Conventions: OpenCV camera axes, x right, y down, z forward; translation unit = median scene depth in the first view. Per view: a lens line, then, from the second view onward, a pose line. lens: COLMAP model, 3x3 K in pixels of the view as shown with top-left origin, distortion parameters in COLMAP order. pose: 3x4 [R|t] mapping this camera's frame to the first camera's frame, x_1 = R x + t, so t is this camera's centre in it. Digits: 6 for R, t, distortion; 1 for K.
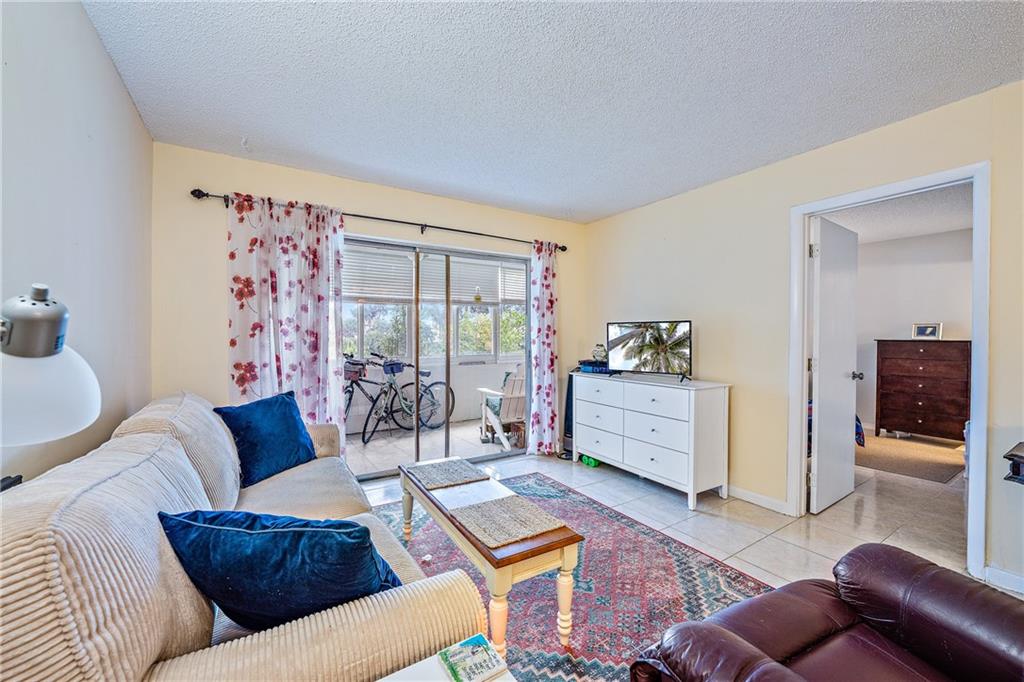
lens RADIAL K [[401.8, 0, 505.4], [0, 401.8, 342.8], [0, 0, 1]] dist [-0.001401, 0.000121]
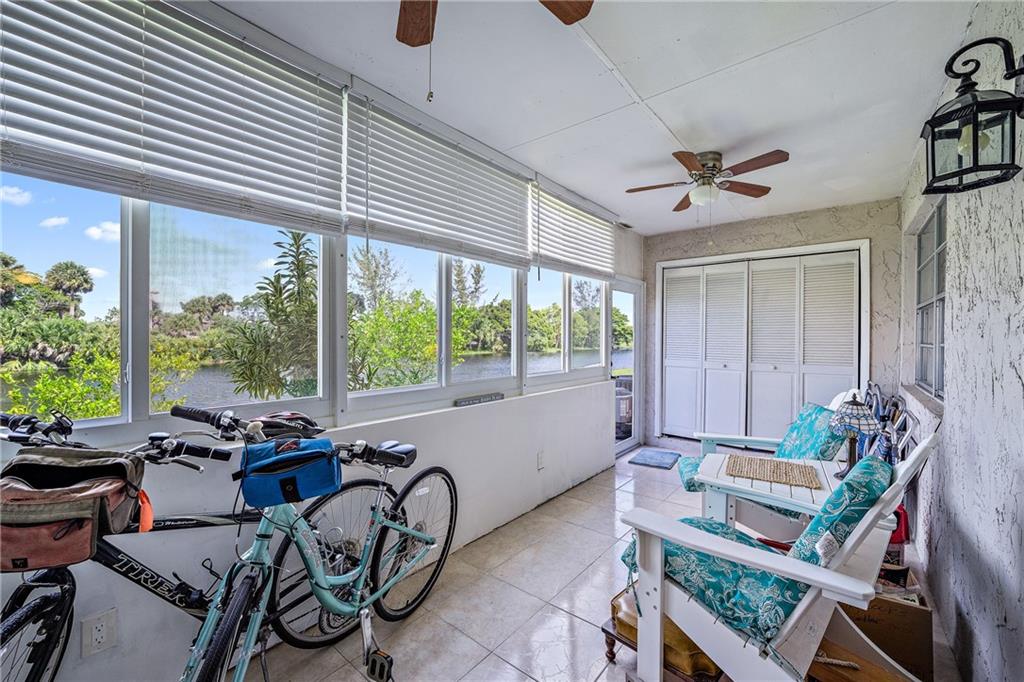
lens RADIAL K [[401.8, 0, 509.4], [0, 401.8, 341.2], [0, 0, 1]] dist [-0.001401, 0.000121]
pose [[0.948471, -0.002799, 0.316852, -0.194158], [0.003076, 0.999995, -0.000375, -0.009124], [-0.316849, 0.001330, 0.948475, 0.620248]]
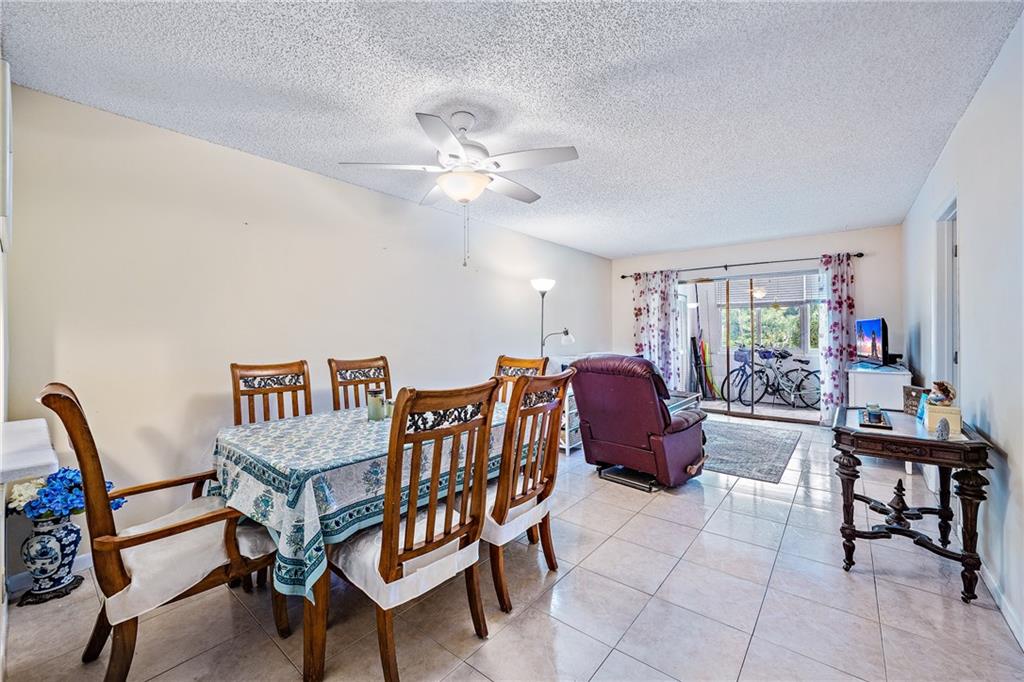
lens RADIAL K [[401.8, 0, 512.5], [0, 401.8, 335.5], [0, 0, 1]] dist [-0.001401, 0.000121]
pose [[0.334554, 0.005990, -0.942358, 1.014658], [-0.004654, 0.999978, 0.004705, -0.004158], [0.942365, 0.002811, 0.334575, -0.374865]]
